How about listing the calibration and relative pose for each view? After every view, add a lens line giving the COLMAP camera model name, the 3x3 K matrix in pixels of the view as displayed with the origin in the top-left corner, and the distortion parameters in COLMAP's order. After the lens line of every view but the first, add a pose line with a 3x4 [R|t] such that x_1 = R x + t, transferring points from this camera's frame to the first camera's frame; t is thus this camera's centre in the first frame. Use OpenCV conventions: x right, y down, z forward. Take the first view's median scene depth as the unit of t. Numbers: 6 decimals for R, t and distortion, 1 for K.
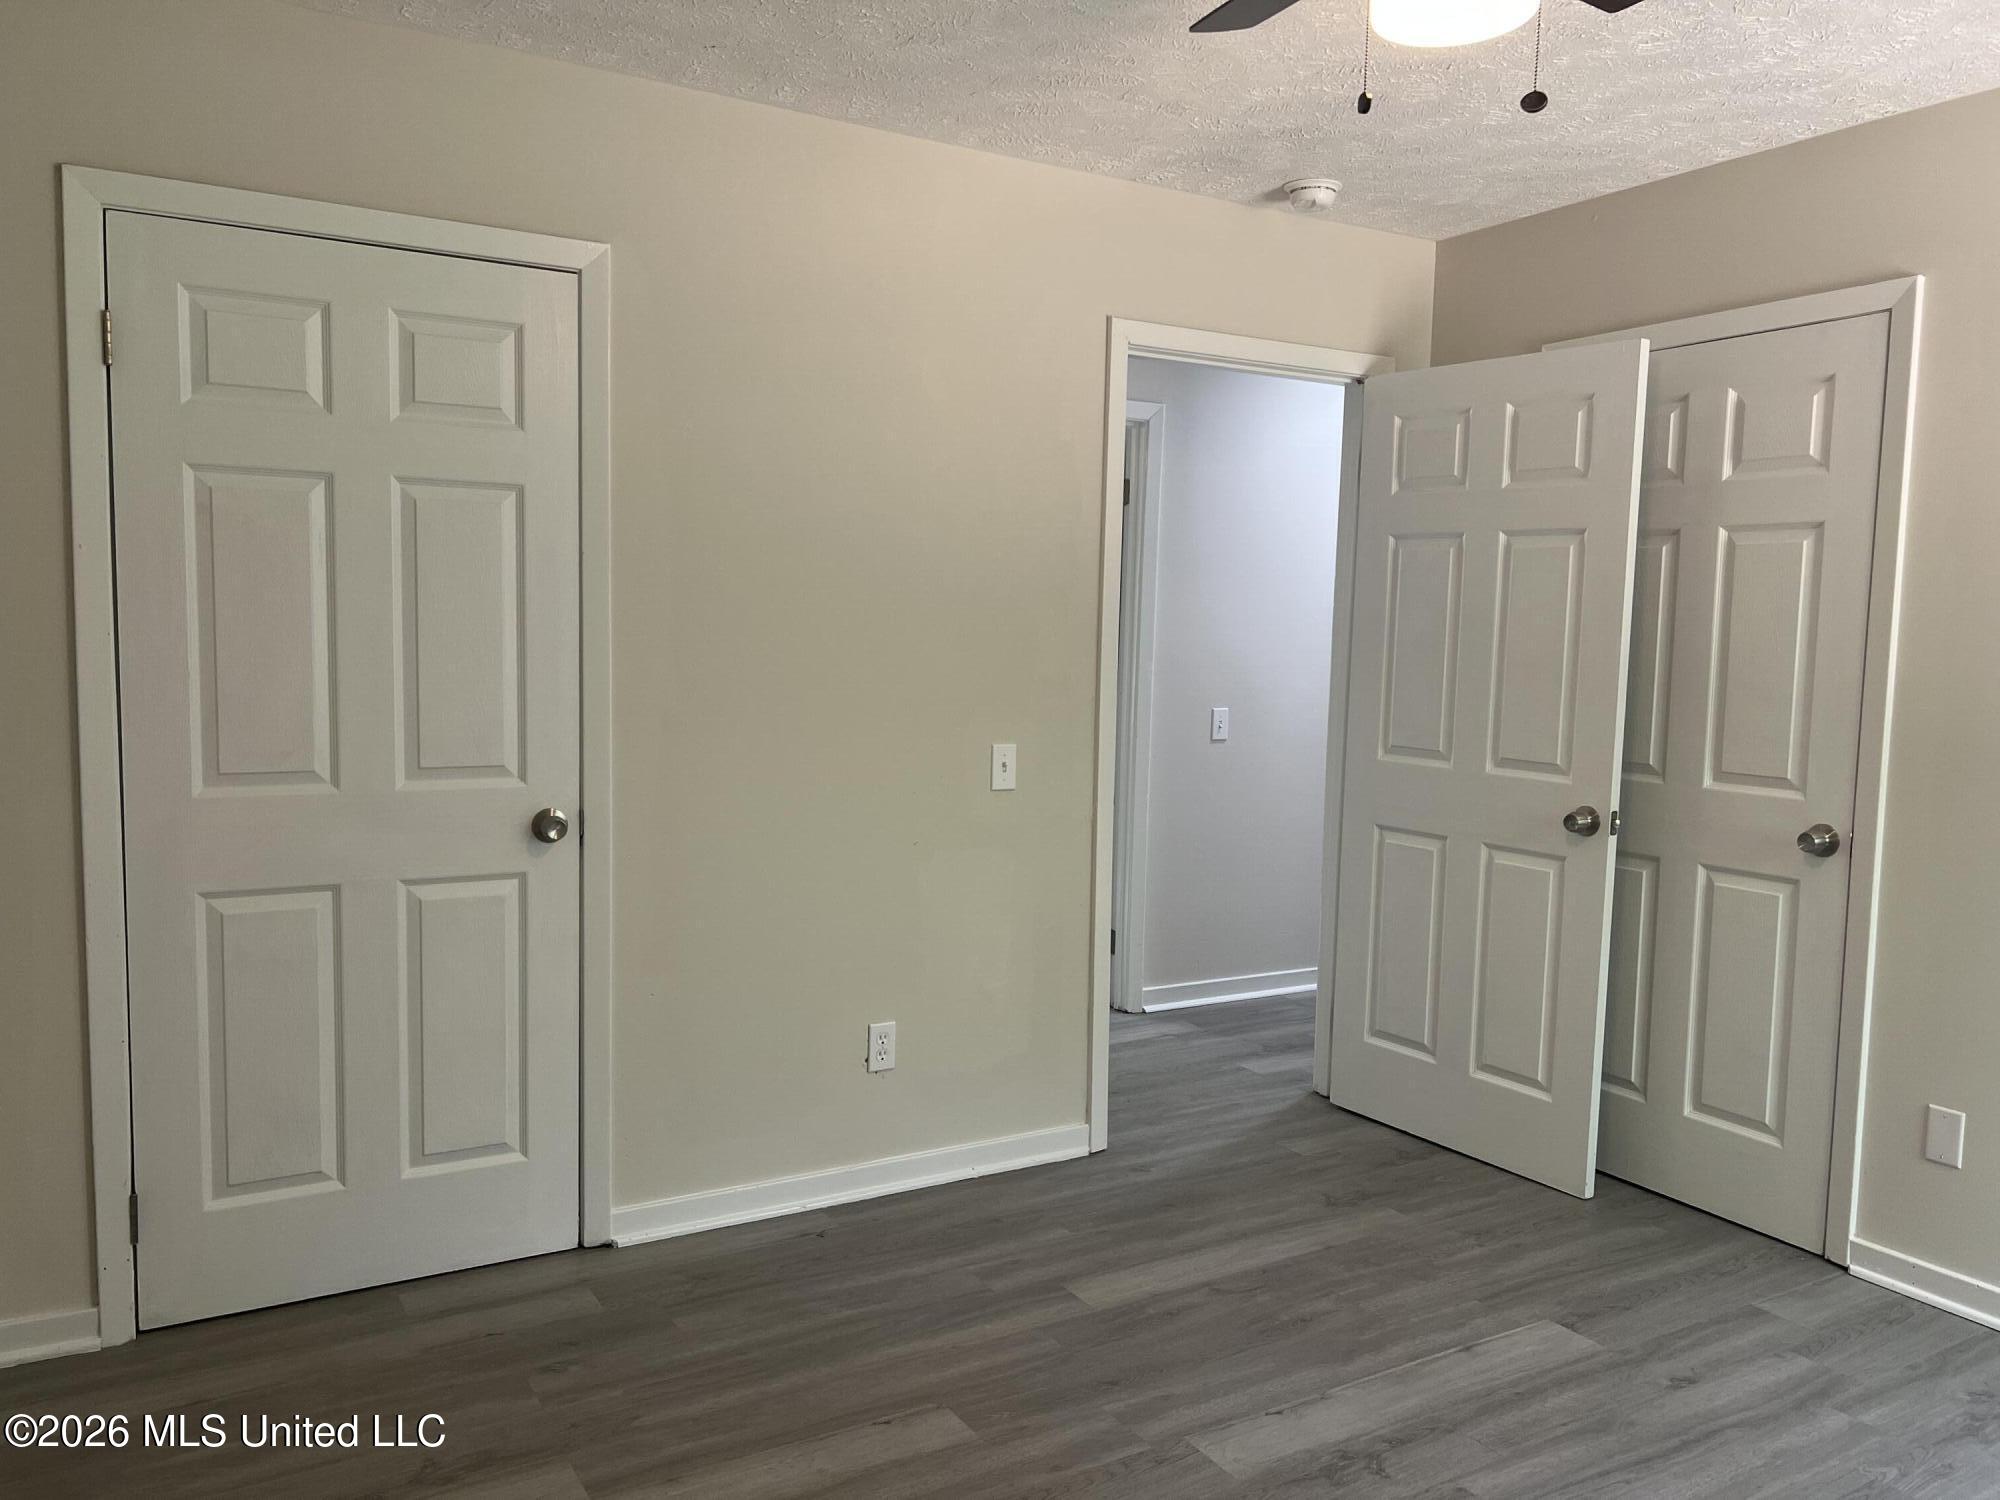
lens RADIAL K [[1488.4, 0, 999.7], [0, 1488.4, 758.9], [0, 0, 1]] dist [0.009733, -0.012963]
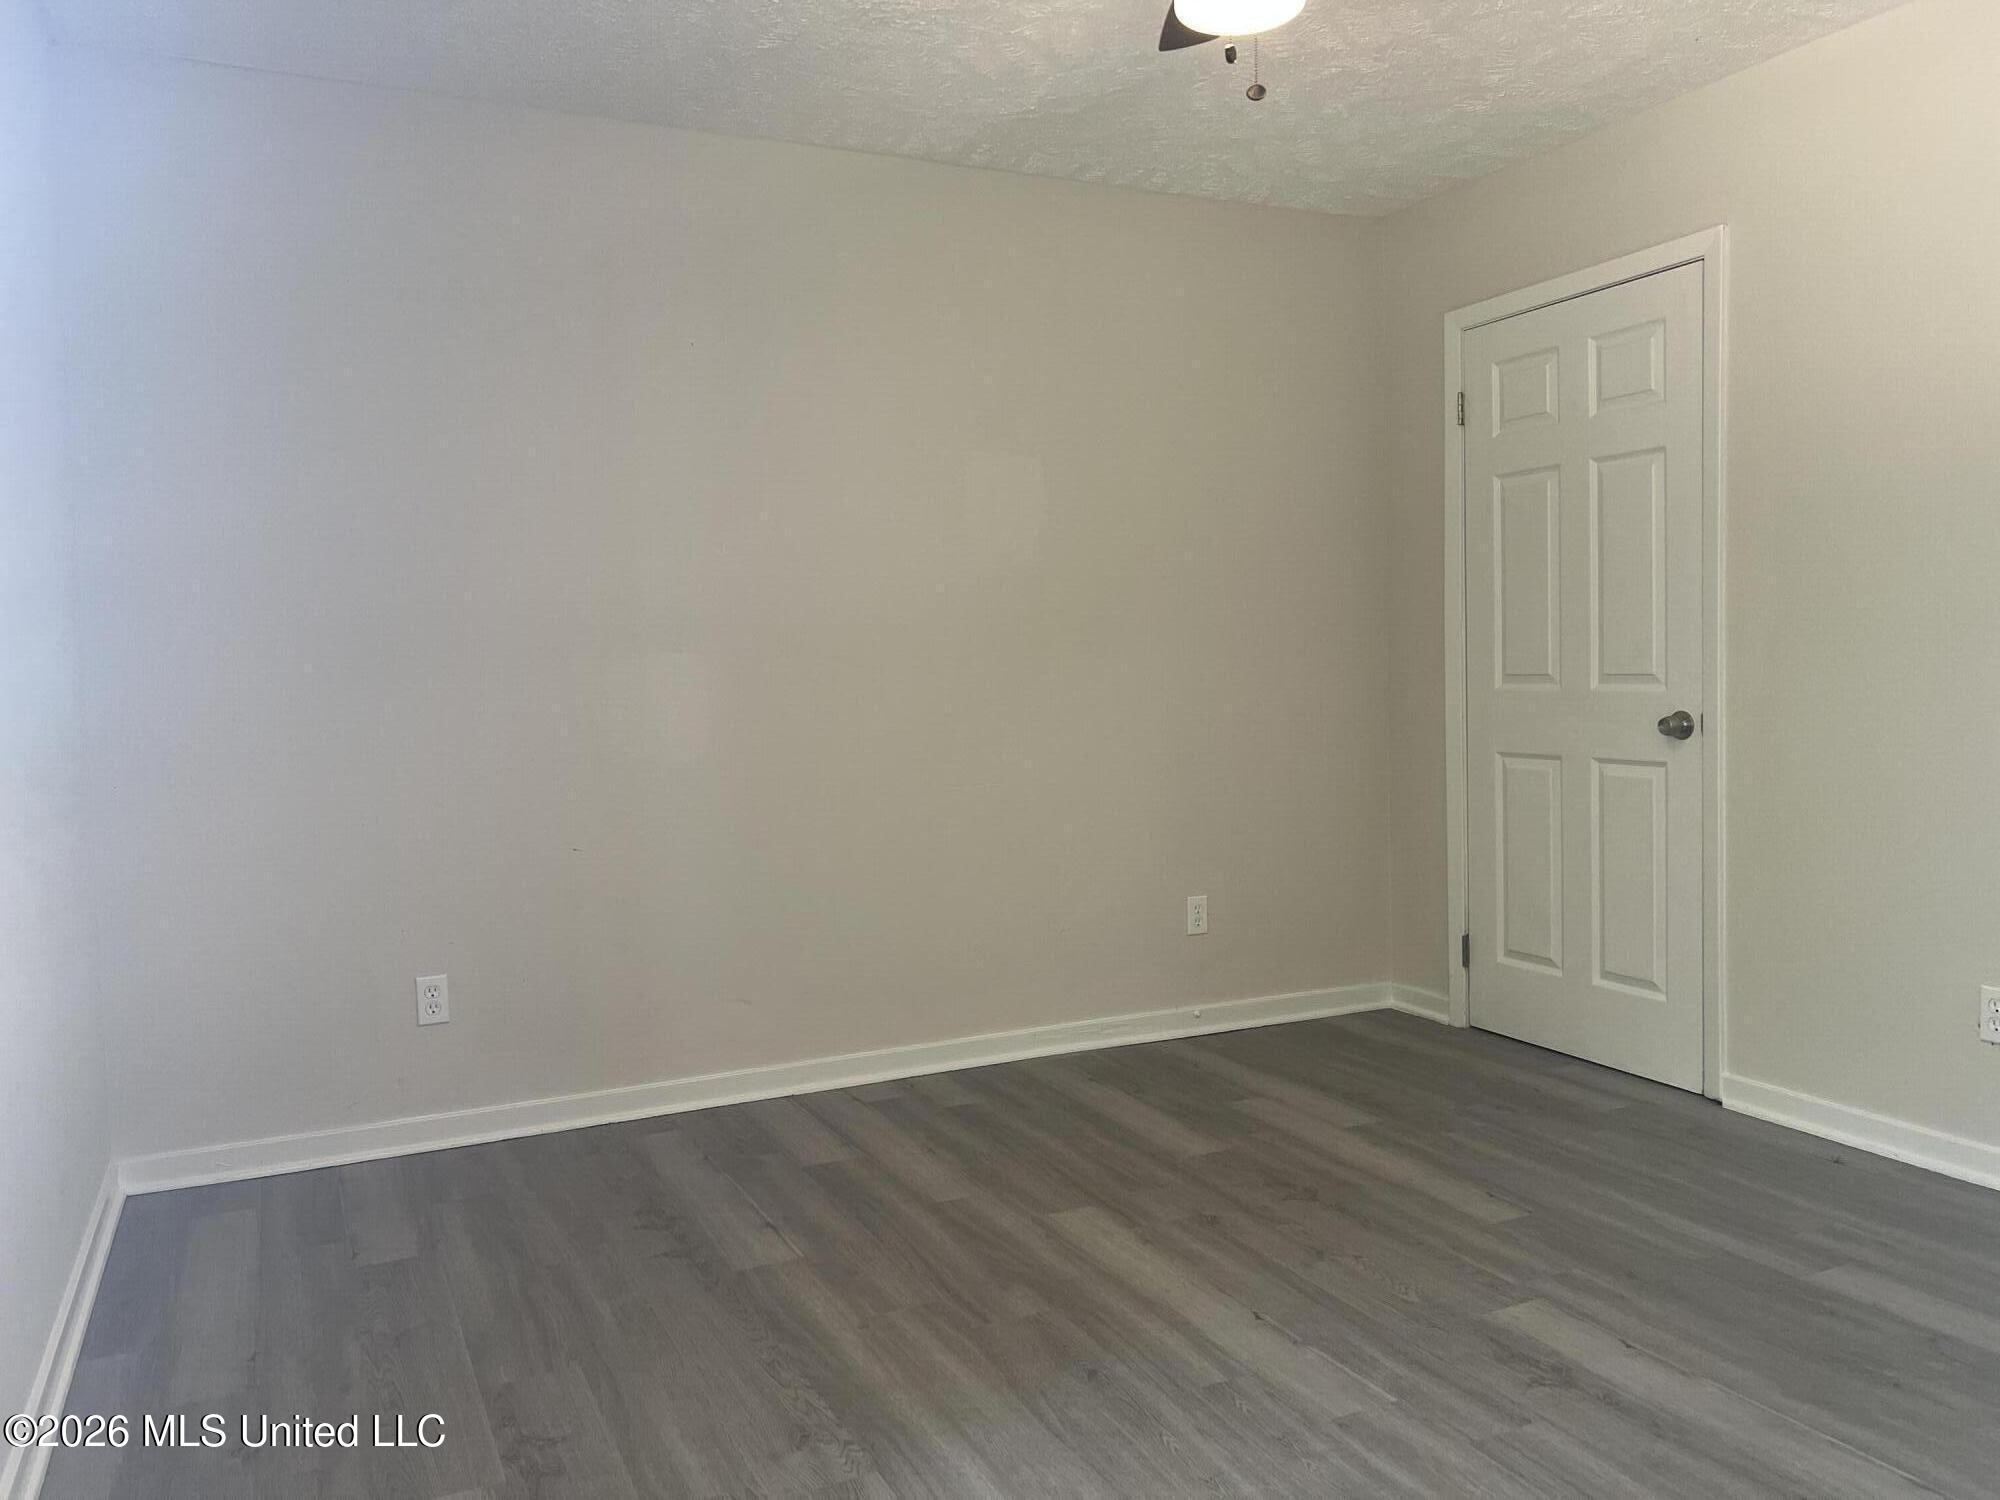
lens RADIAL K [[1488.4, 0, 1000.1], [0, 1488.4, 743.9], [0, 0, 1]] dist [0.009733, -0.012963]
pose [[-0.072961, 0.043895, -0.996368, 1.031725], [-0.065466, 0.996666, 0.048702, 0.040318], [0.995184, 0.068781, -0.069844, 0.593019]]
